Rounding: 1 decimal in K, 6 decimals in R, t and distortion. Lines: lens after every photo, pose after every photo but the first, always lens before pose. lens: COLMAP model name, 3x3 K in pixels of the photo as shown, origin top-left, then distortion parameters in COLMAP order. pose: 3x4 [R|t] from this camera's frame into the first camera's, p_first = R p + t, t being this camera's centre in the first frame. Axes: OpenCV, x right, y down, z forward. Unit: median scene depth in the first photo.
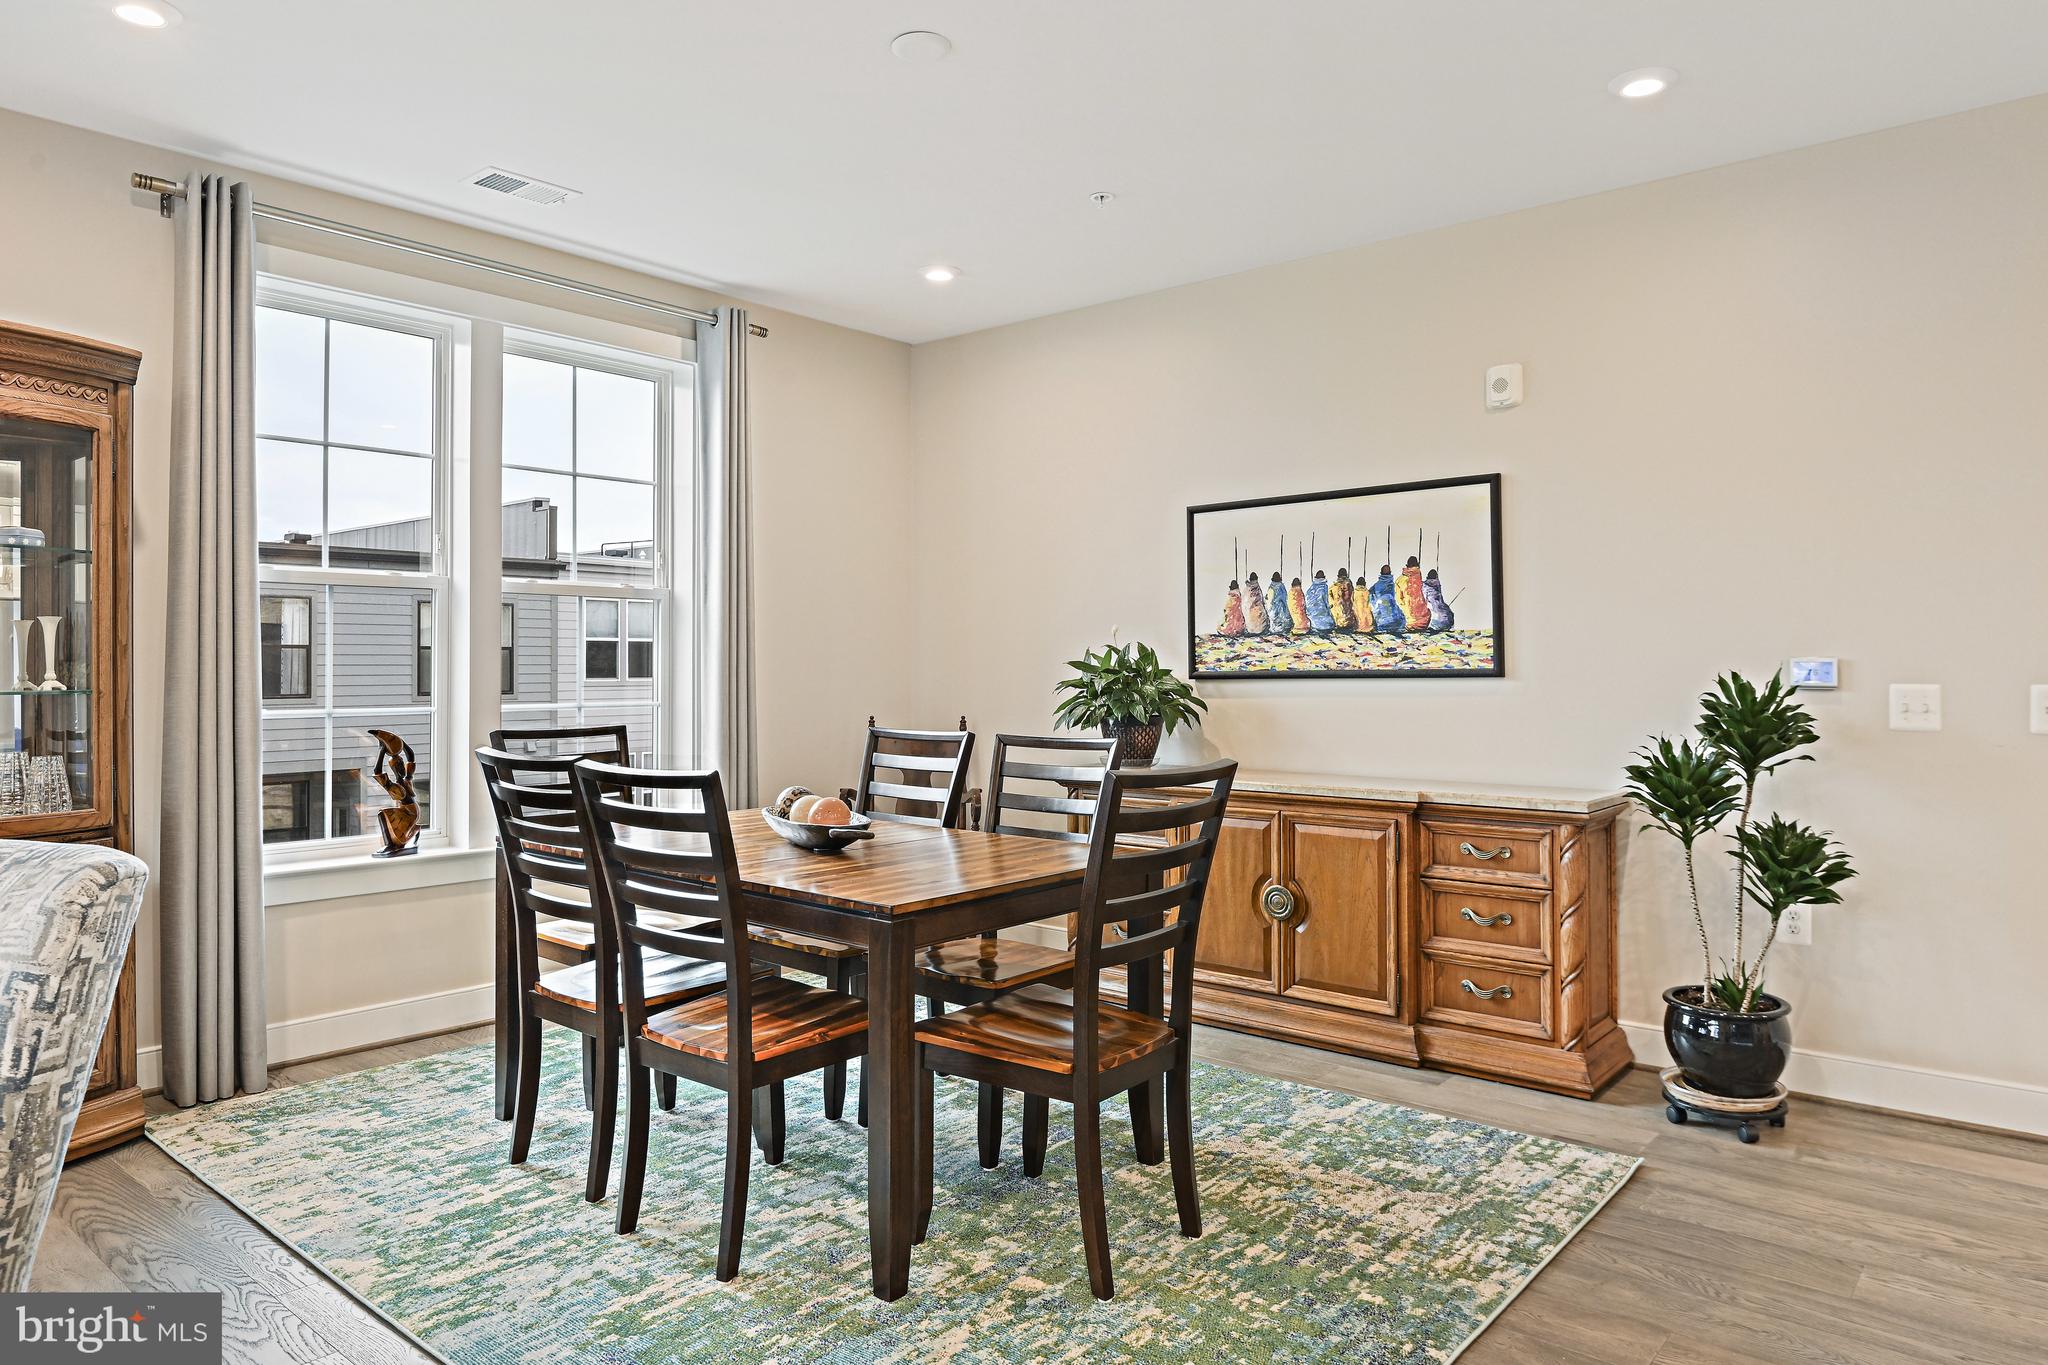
lens RADIAL K [[1290.9, 0, 1023.7], [0, 1290.9, 660.5], [0, 0, 1]] dist [-0.004221, -0.007216]
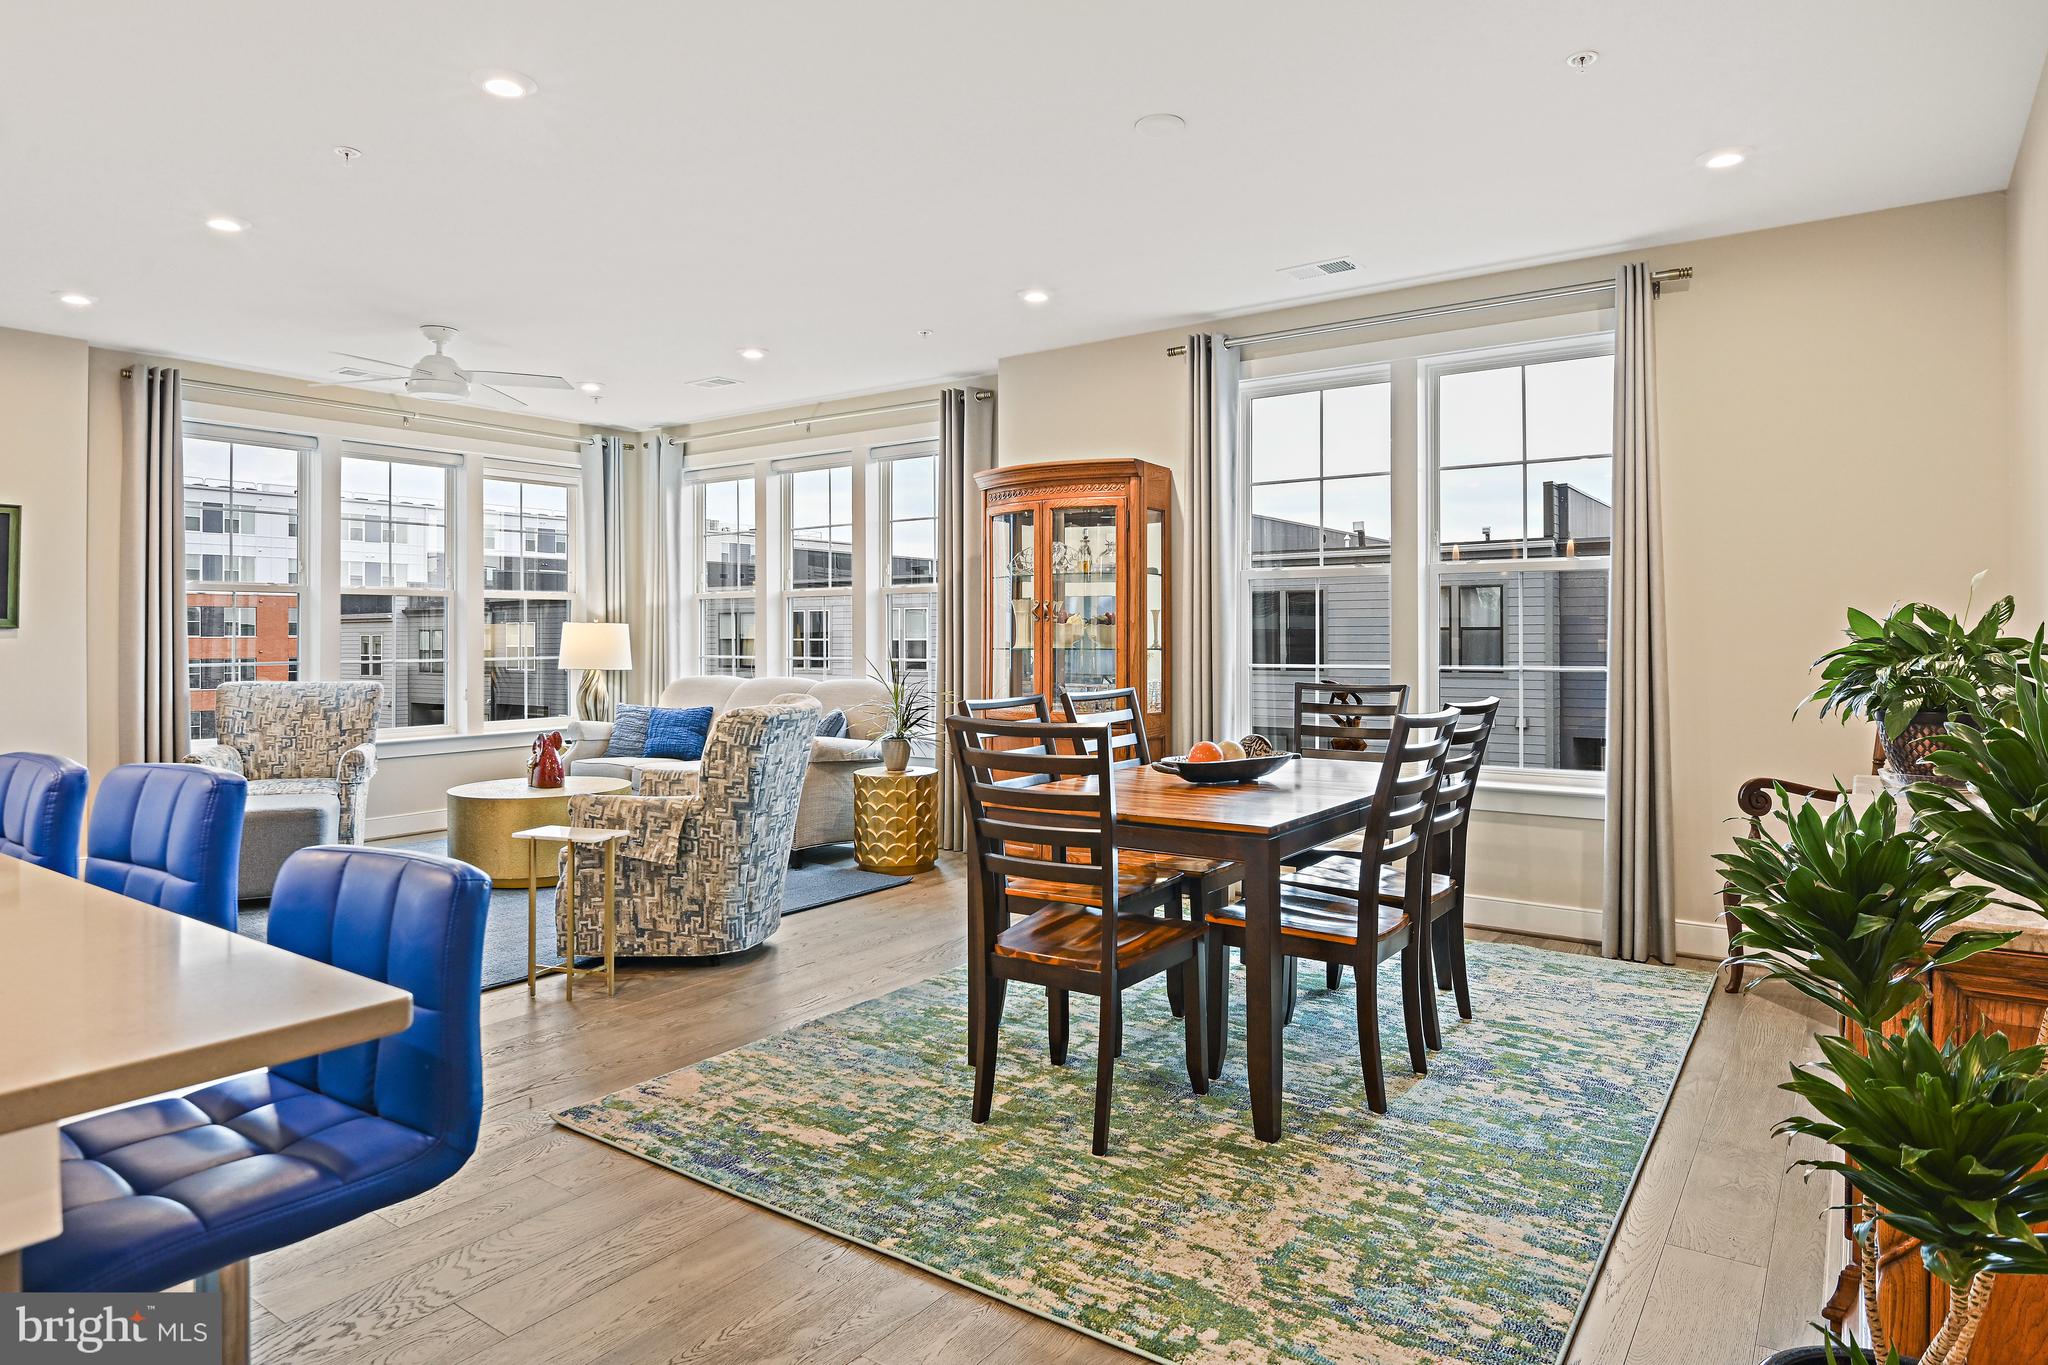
lens RADIAL K [[1189.0, 0, 1031.8], [0, 1189.0, 633.8], [0, 0, 1]] dist [-0.011165, -0.005102]
pose [[0.090996, -0.000641, -0.995851, 0.724917], [0.007109, 0.999975, 0.000006, 0.001445], [0.995826, -0.007080, 0.090998, 0.545575]]
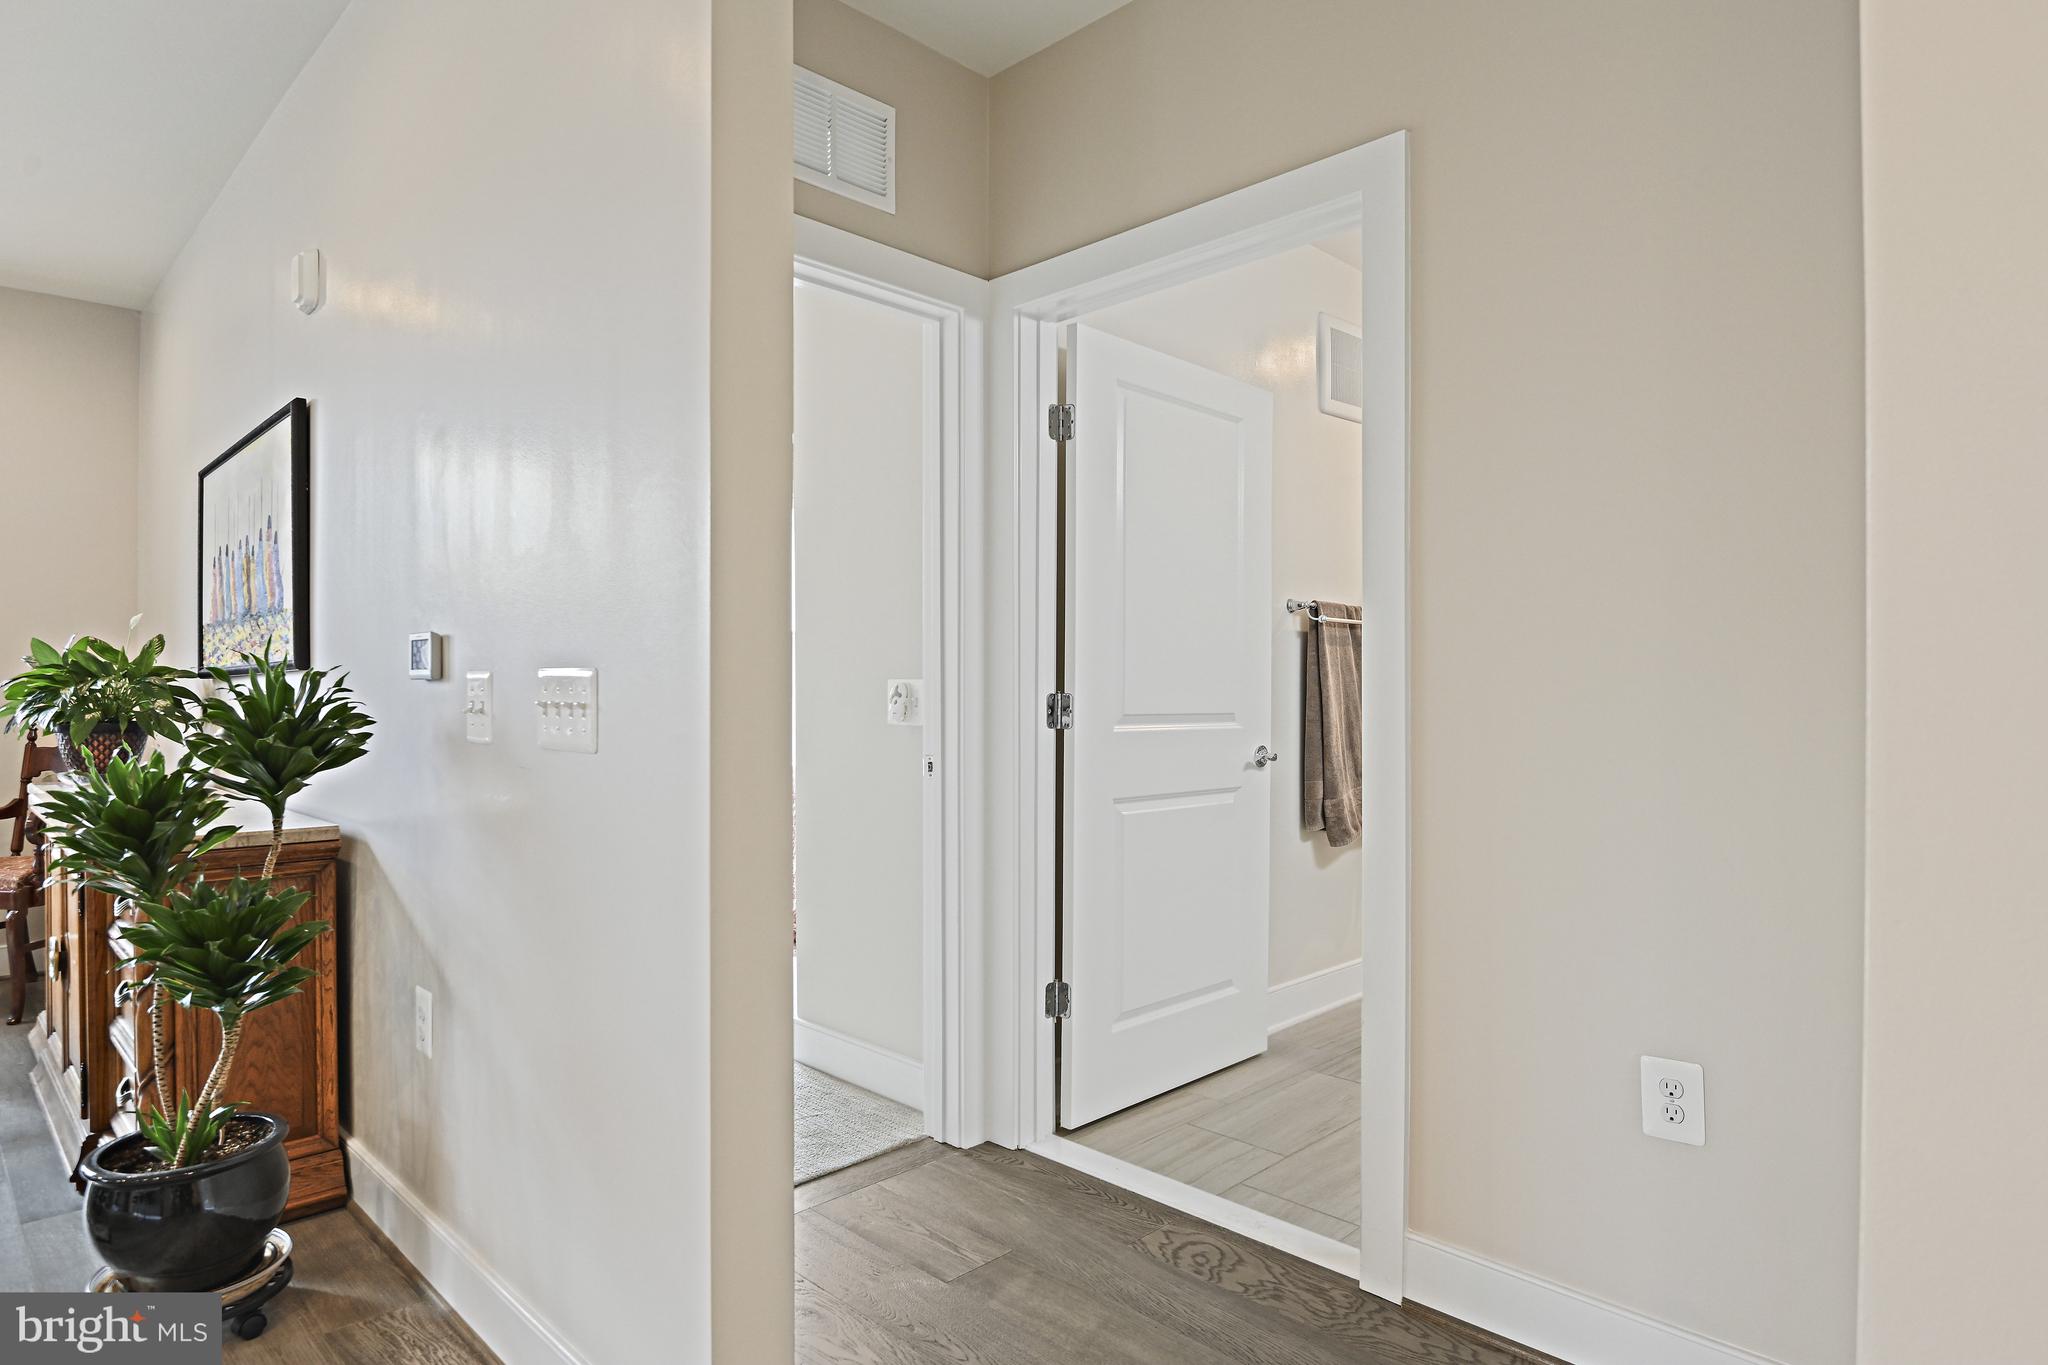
lens RADIAL K [[1107.6, 0, 1020.4], [0, 1107.6, 698.8], [0, 0, 1]] dist [-0.013921, -0.006683]
pose [[0.998127, 0.000937, -0.061168, 0.807006], [-0.000207, 0.999929, 0.011942, 0.022304], [0.061175, -0.011907, 0.998056, 0.374729]]
